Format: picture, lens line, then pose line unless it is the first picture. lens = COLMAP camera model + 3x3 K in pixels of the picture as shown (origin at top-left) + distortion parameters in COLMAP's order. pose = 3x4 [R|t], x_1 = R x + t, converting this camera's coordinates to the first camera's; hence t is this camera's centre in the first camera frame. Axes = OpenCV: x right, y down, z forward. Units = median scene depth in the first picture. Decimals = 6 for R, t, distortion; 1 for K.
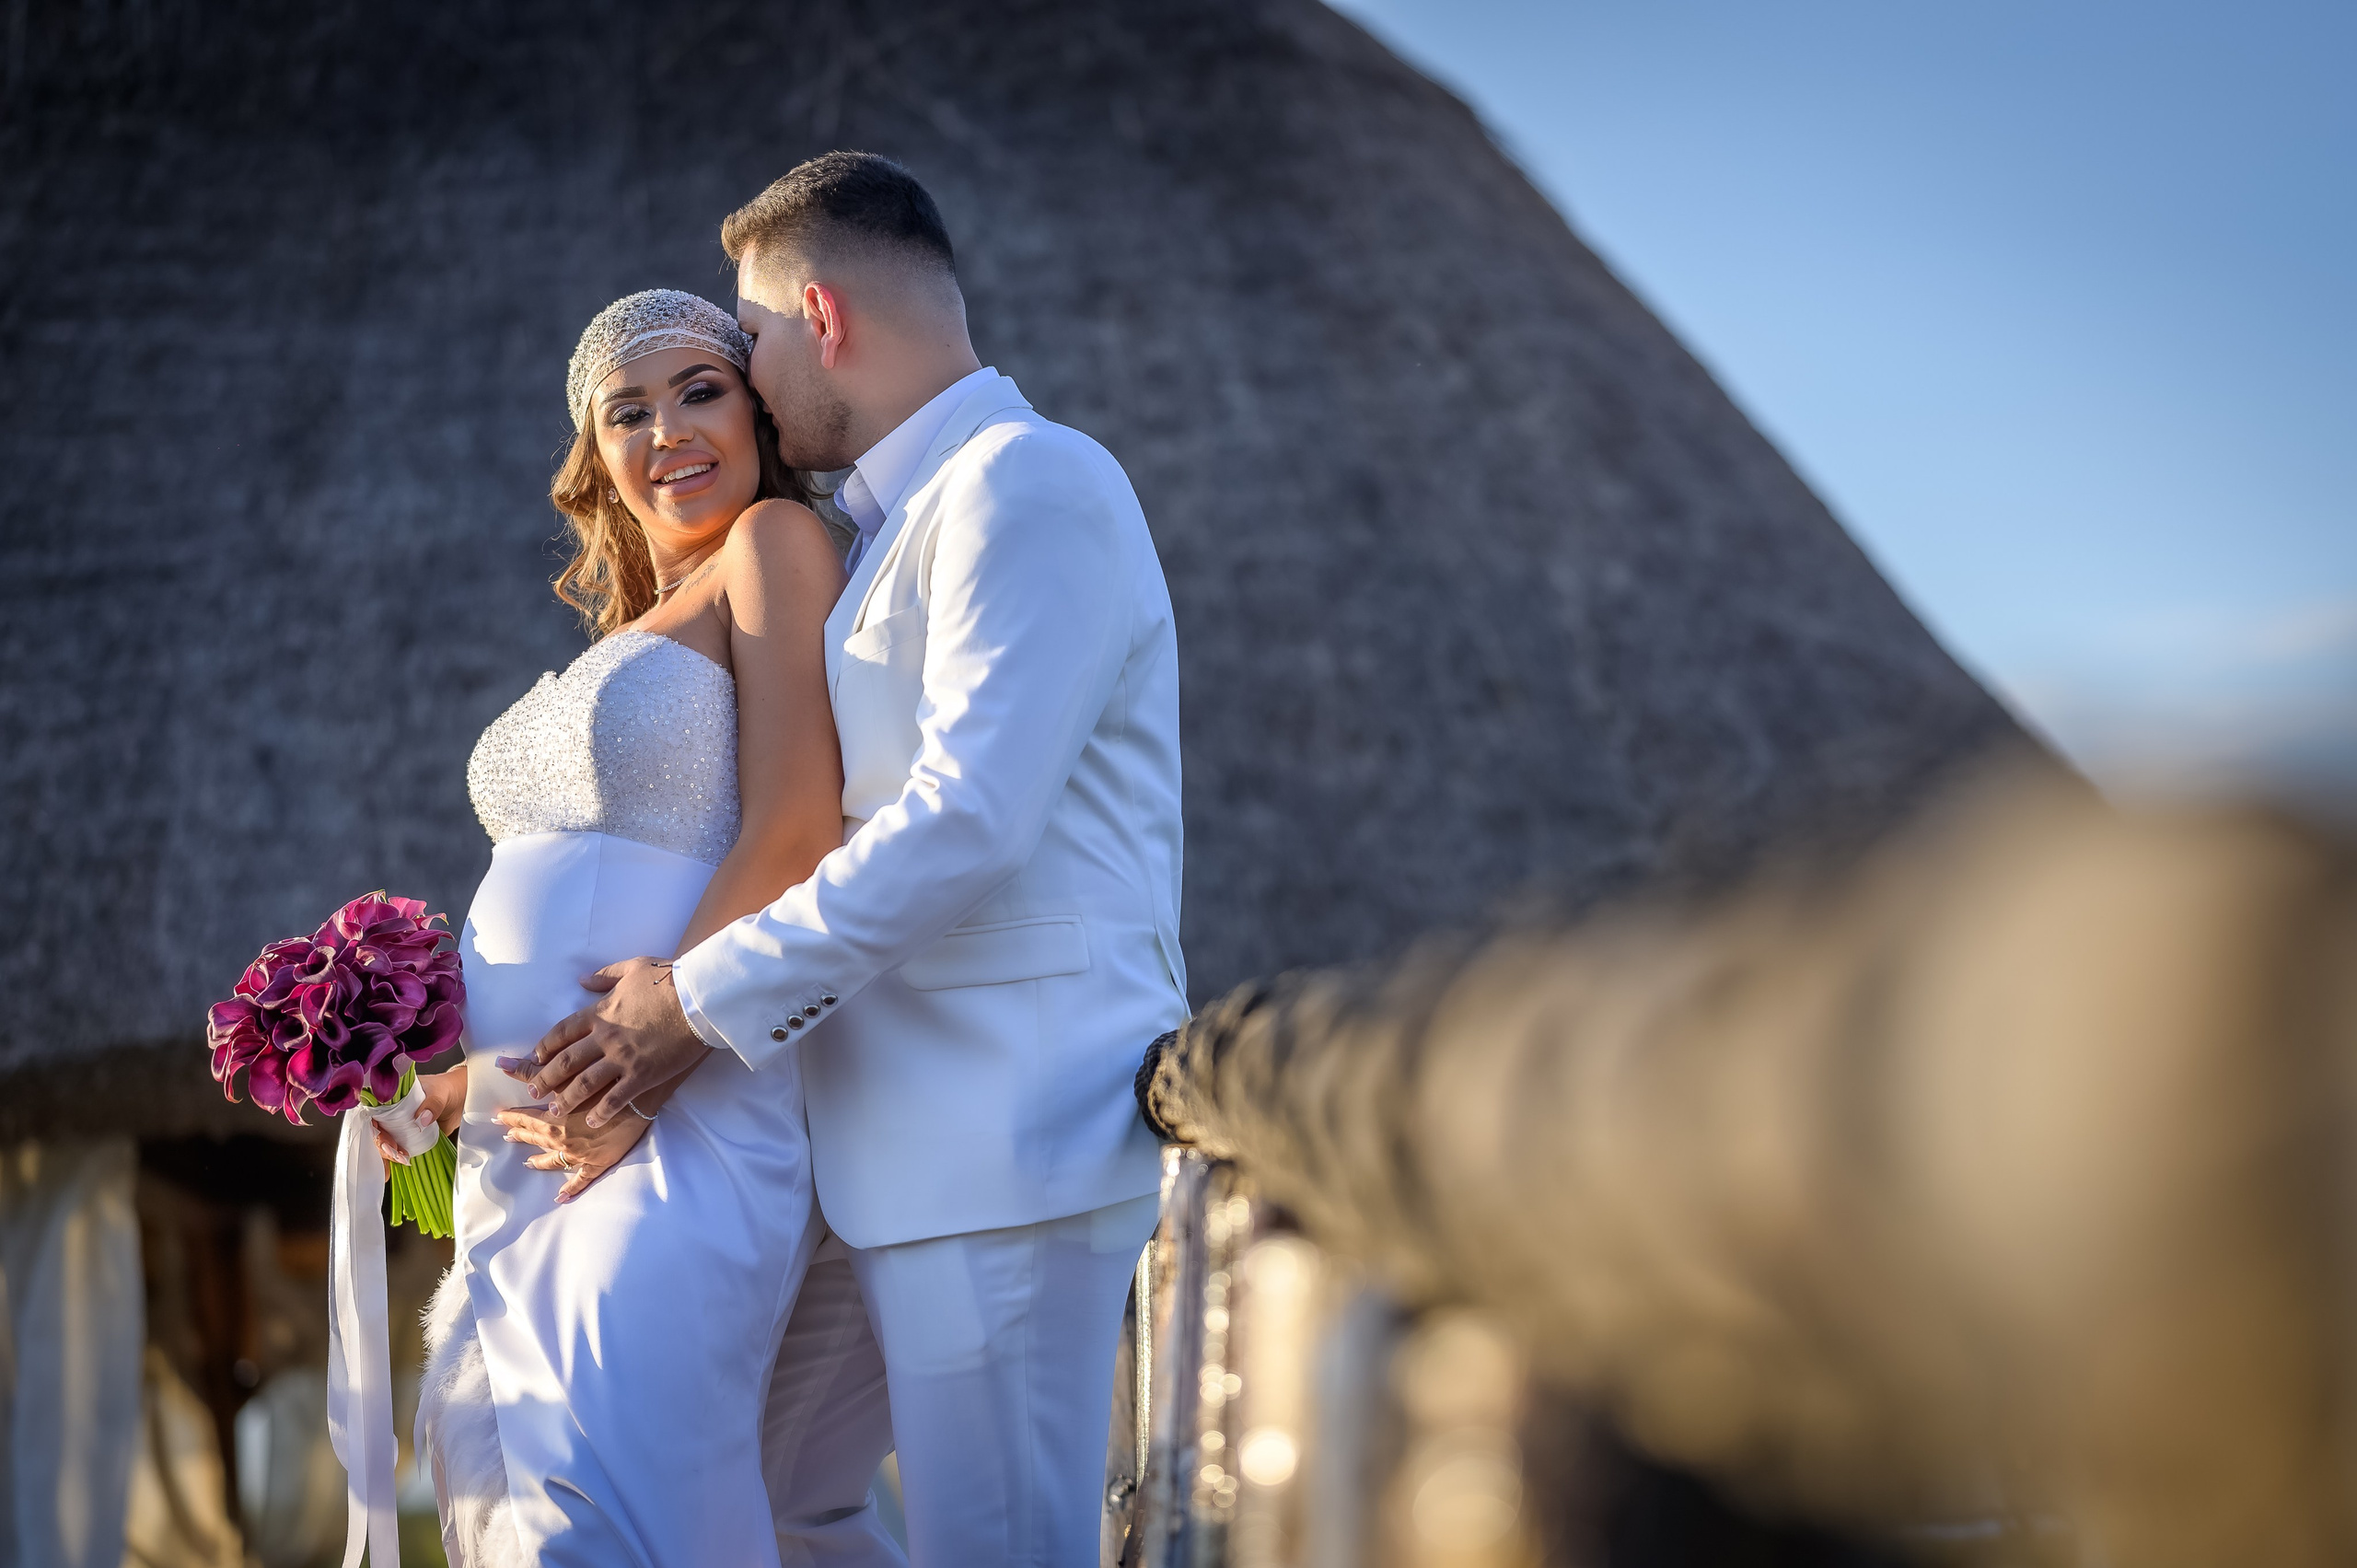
lens RADIAL K [[5732.5, 0, 1182.0], [0, 5732.5, 969.8], [0, 0, 1]] dist [0.101069, -0.345394]
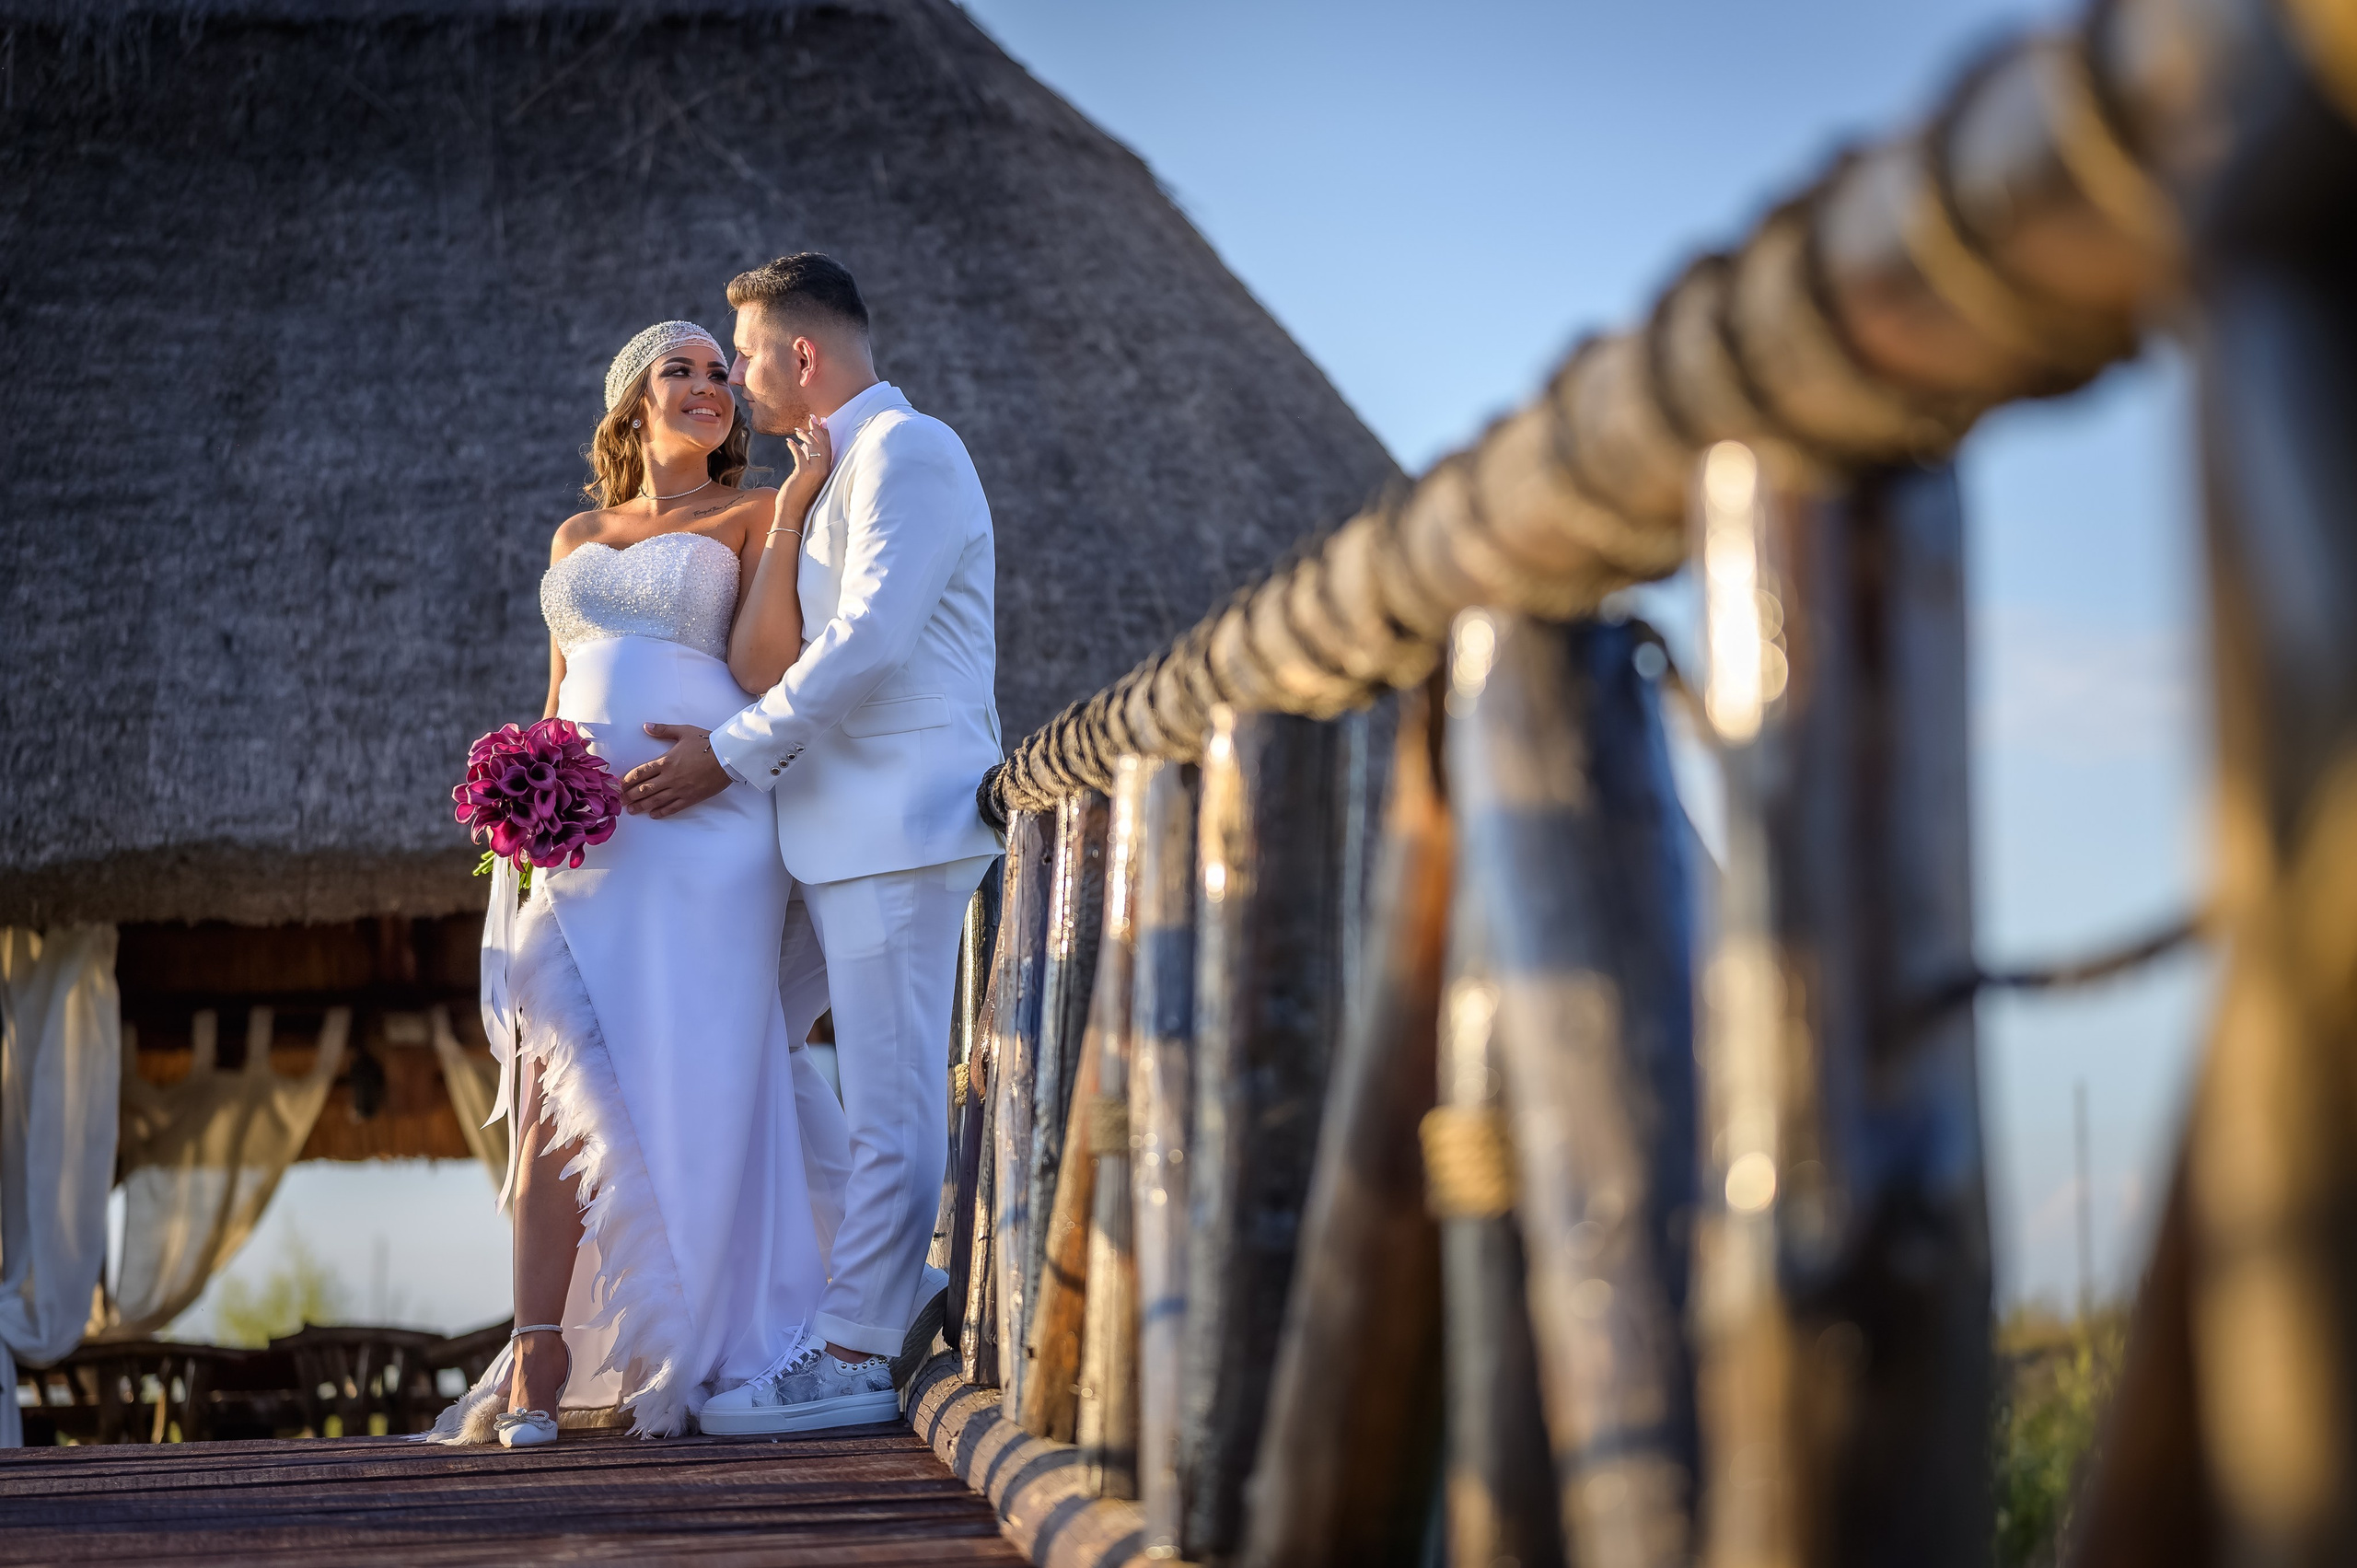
lens RADIAL K [[5752.8, 0, 1178.5], [0, 5752.8, 784.0], [0, 0, 1]] dist [0.024592, -0.264636]
pose [[0.997639, 0.026952, 0.063160, -0.022051], [-0.025350, 0.999340, -0.026036, 0.023363], [-0.063820, 0.024373, 0.997664, -0.311868]]
